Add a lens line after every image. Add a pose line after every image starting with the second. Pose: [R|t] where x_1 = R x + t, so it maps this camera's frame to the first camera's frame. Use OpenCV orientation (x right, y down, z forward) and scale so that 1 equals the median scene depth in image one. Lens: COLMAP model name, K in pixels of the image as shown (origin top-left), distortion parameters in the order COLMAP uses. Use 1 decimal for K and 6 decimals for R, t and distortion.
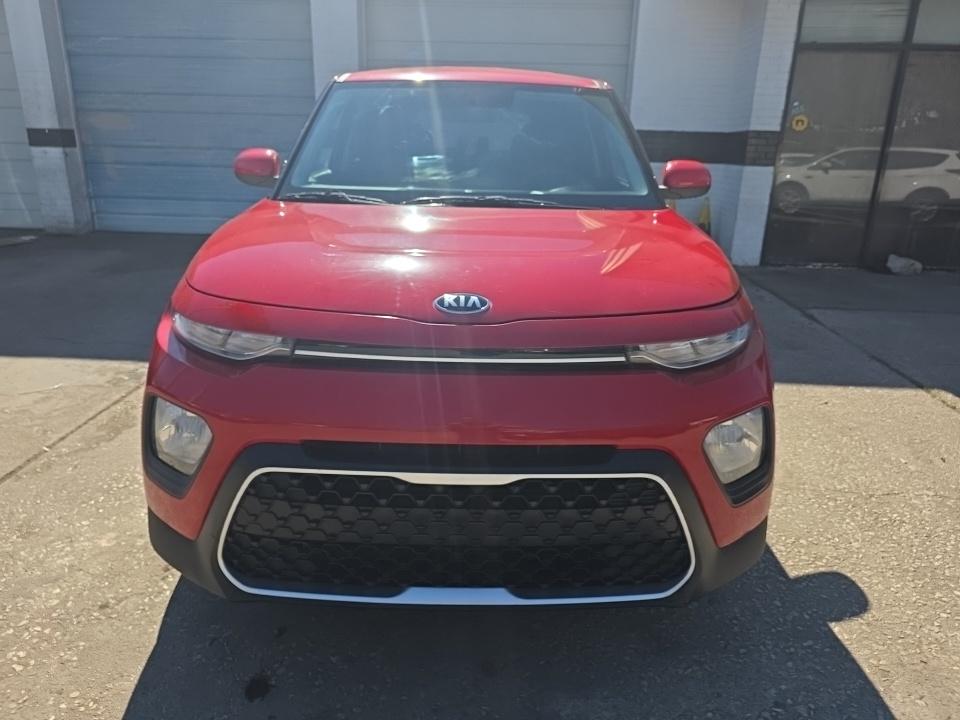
lens RADIAL K [[639.0, 0, 481.4], [0, 639.0, 355.6], [0, 0, 1]] dist [0.016419, -0.009689]
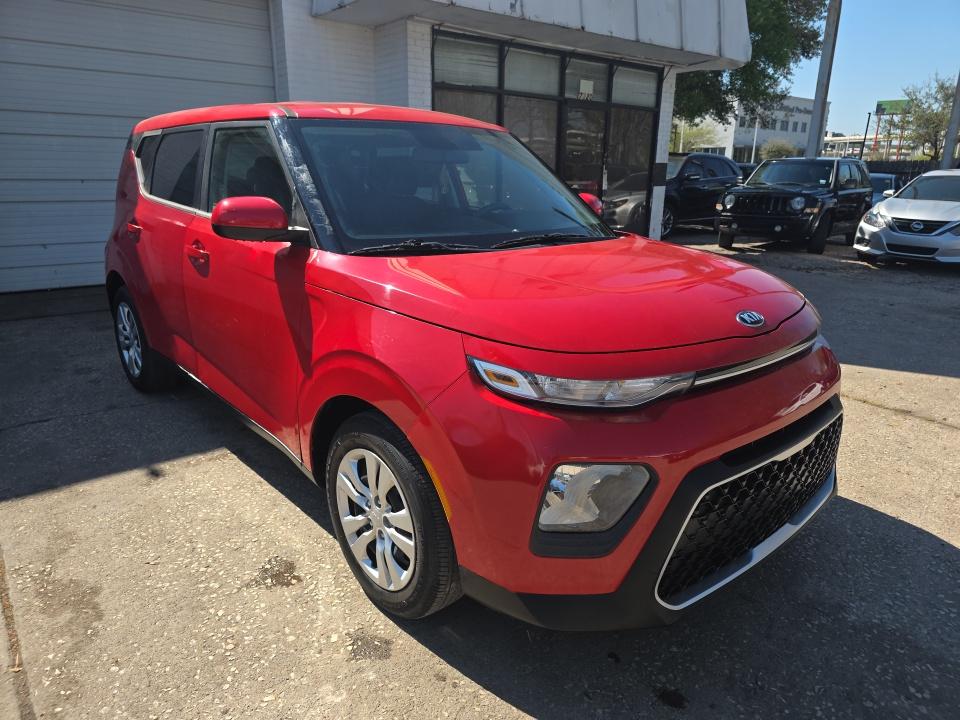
lens RADIAL K [[639.0, 0, 483.7], [0, 639.0, 364.3], [0, 0, 1]] dist [0.016419, -0.009689]
pose [[0.749546, -0.201087, 0.630670, -0.286447], [0.205189, 0.976395, 0.067455, -0.042883], [-0.629347, 0.078846, 0.773114, 0.077659]]
